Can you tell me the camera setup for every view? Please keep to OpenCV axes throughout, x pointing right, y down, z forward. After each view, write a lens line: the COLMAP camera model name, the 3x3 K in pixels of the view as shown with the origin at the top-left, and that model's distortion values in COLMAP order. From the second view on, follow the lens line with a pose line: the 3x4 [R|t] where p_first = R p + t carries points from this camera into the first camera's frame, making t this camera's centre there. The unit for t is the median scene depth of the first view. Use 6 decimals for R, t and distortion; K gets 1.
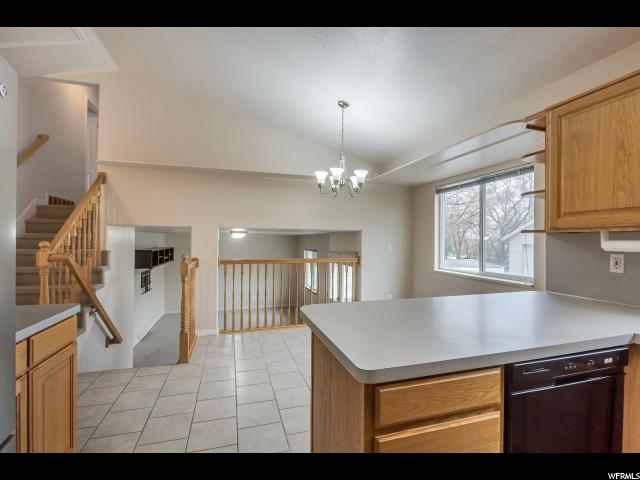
lens RADIAL K [[307.0, 0, 324.5], [0, 307.0, 242.5], [0, 0, 1]] dist [-0.001398, -0.000523]
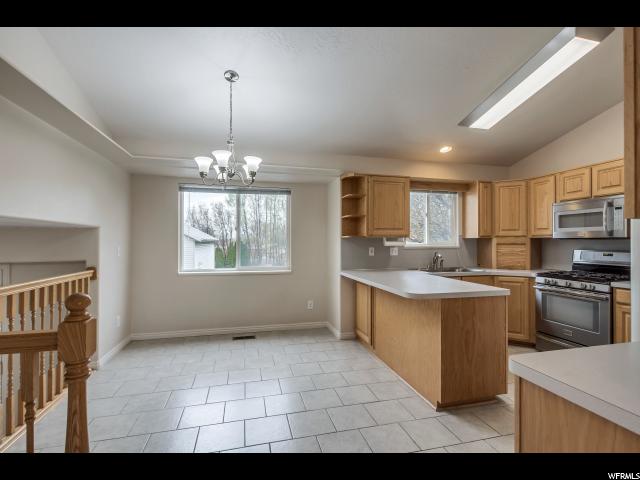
lens RADIAL K [[307.0, 0, 324.5], [0, 307.0, 242.5], [0, 0, 1]] dist [-0.001398, -0.000523]
pose [[0.040007, -0.011683, 0.999131, -0.751852], [0.007273, 0.999909, 0.011401, -0.014998], [-0.999173, 0.006811, 0.040088, 0.723201]]
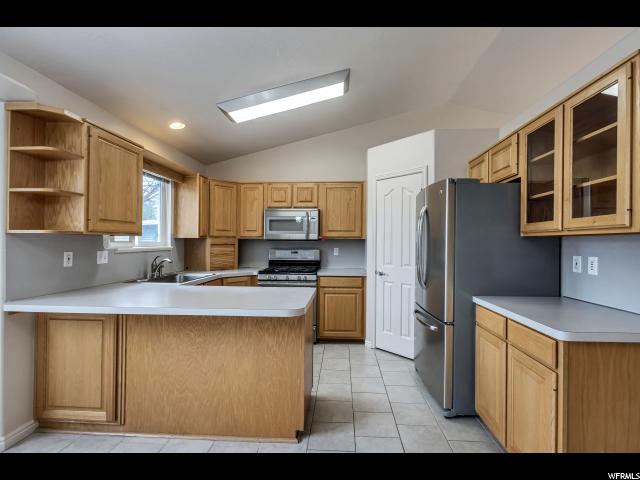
lens RADIAL K [[307.0, 0, 324.5], [0, 307.0, 242.5], [0, 0, 1]] dist [-0.001398, -0.000523]
pose [[-0.935819, -0.010413, 0.352326, -0.277638], [-0.008171, 0.999936, 0.007851, -0.010763], [-0.352385, 0.004468, -0.935844, 1.045501]]
